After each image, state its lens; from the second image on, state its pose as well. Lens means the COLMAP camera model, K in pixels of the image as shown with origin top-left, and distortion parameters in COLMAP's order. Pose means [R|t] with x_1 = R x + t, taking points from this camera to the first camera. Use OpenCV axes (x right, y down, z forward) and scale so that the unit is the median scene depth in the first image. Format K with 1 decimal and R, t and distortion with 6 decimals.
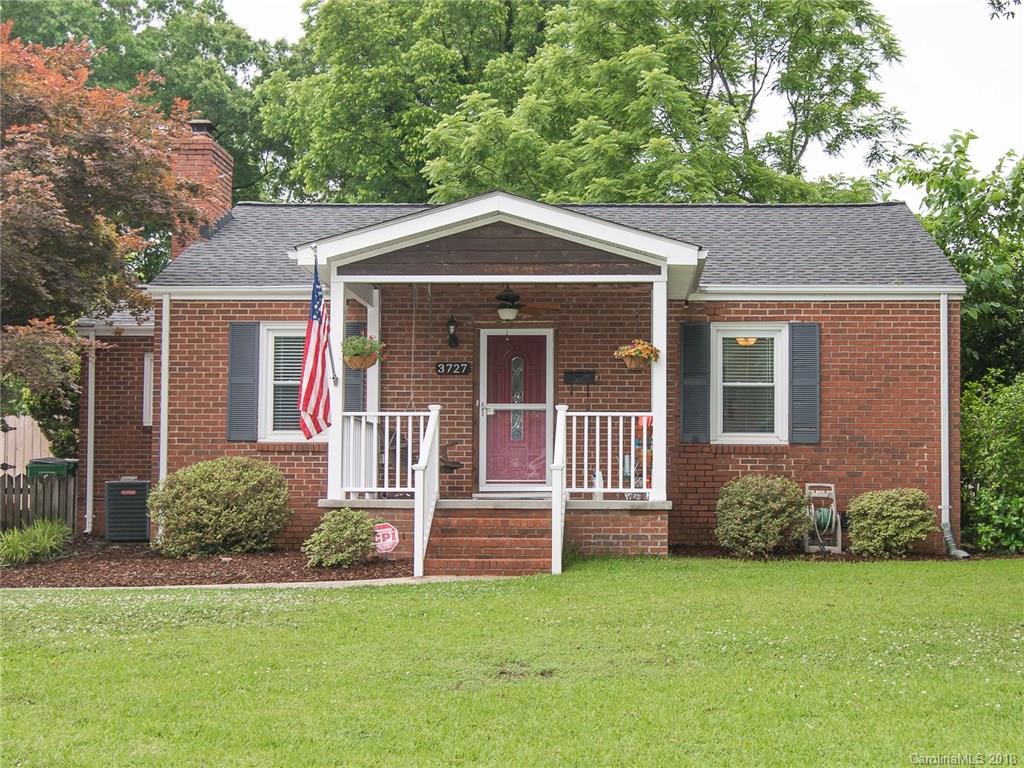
lens RADIAL K [[1046.1, 0, 512.0], [0, 1046.1, 388.3], [0, 0, 1]] dist [0.011843, 0.000000]
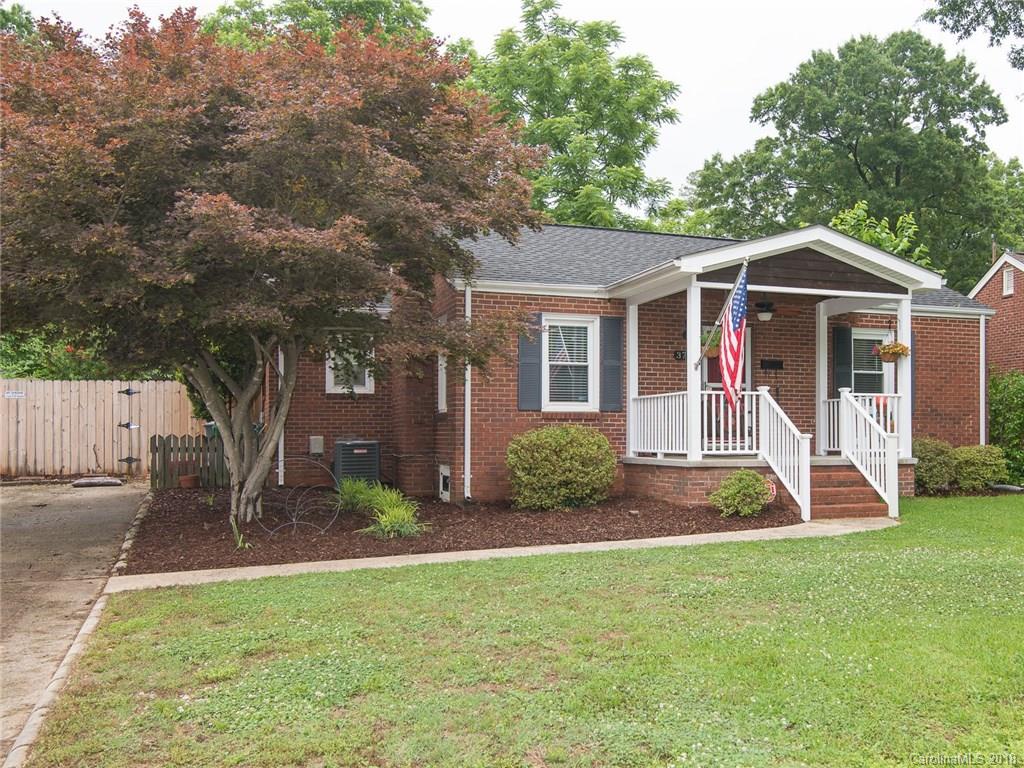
lens RADIAL K [[745.8, 0, 512.1], [0, 745.8, 379.5], [0, 0, 1]] dist [0.011146, 0.003759]
pose [[0.949403, 0.016363, 0.313635, -0.558461], [-0.024623, 0.999446, 0.022393, -0.004612], [-0.313095, -0.028983, 0.949279, 0.185804]]
